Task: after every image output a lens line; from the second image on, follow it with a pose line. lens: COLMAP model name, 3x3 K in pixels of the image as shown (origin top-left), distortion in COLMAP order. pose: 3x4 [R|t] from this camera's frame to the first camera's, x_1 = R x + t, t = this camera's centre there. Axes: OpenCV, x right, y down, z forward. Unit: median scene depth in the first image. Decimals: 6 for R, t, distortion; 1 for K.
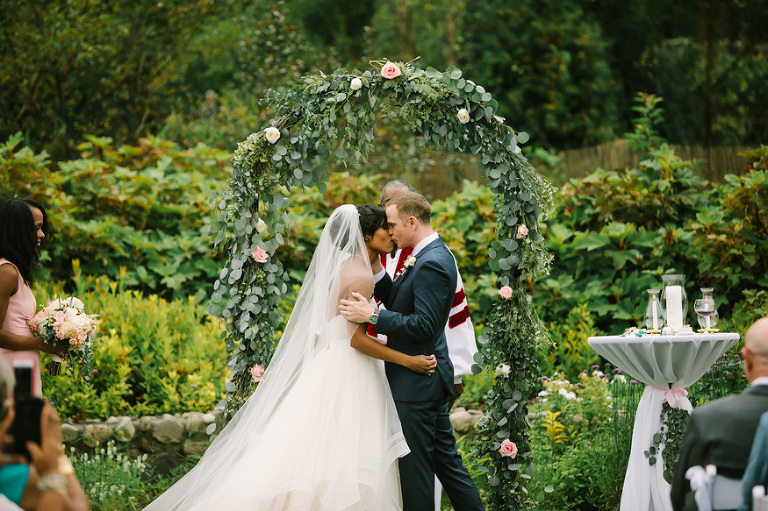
lens RADIAL K [[726.7, 0, 384.0], [0, 726.7, 255.5], [0, 0, 1]] dist [-0.067089, 0.103619]
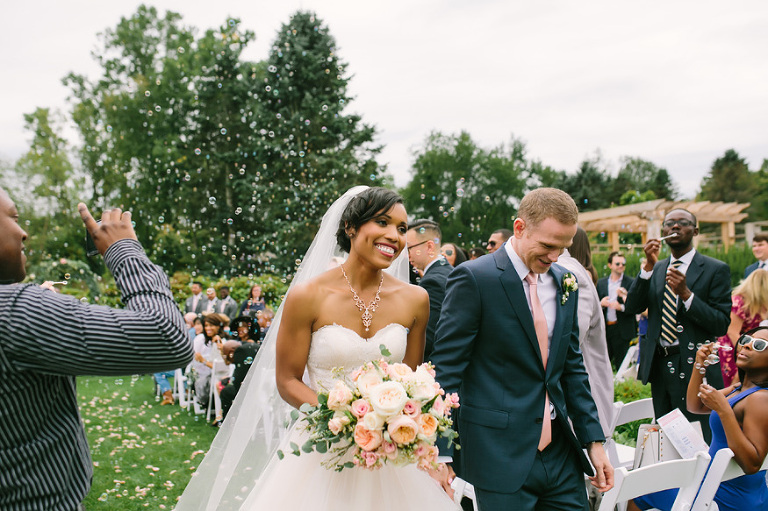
lens RADIAL K [[726.7, 0, 384.0], [0, 726.7, 255.5], [0, 0, 1]] dist [-0.067089, 0.103619]
pose [[0.872953, 0.007252, 0.487750, -0.410499], [0.016631, 0.998866, -0.044617, -0.070819], [-0.487521, 0.047061, 0.871842, -3.592230]]
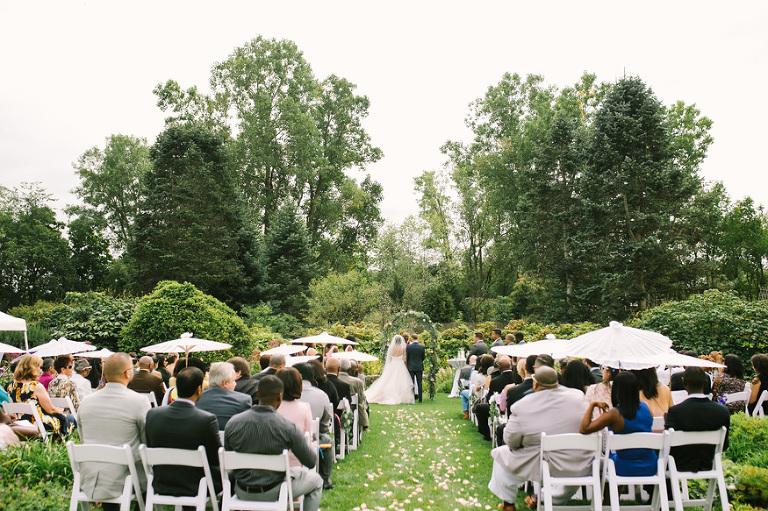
lens RADIAL K [[726.7, 0, 384.0], [0, 726.7, 255.5], [0, 0, 1]] dist [-0.067089, 0.103619]
pose [[0.999962, 0.001587, -0.008564, -0.152197], [-0.002482, 0.994412, -0.105538, -0.098901], [0.008349, 0.105555, 0.994378, -4.815602]]
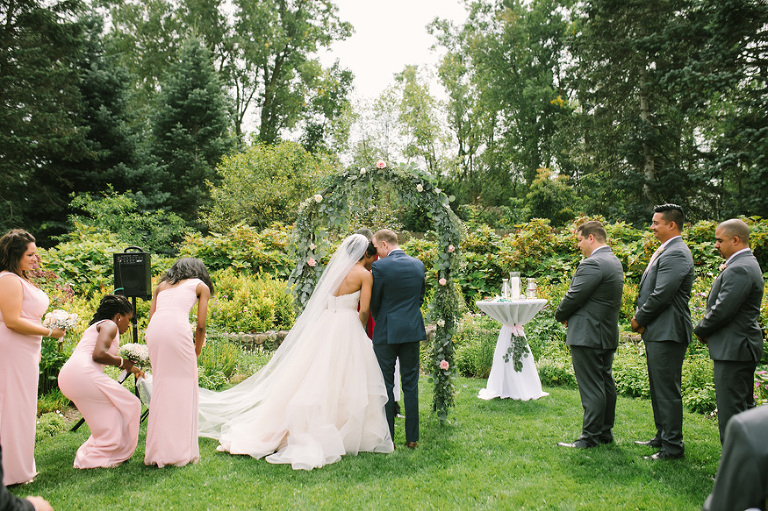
lens RADIAL K [[722.0, 0, 387.0], [0, 722.0, 264.5], [0, 0, 1]] dist [-0.086953, 0.148096]
pose [[0.999719, -0.001874, 0.023649, -0.020735], [0.001580, 0.999921, 0.012470, -0.017430], [-0.023671, -0.012429, 0.999643, -0.876549]]
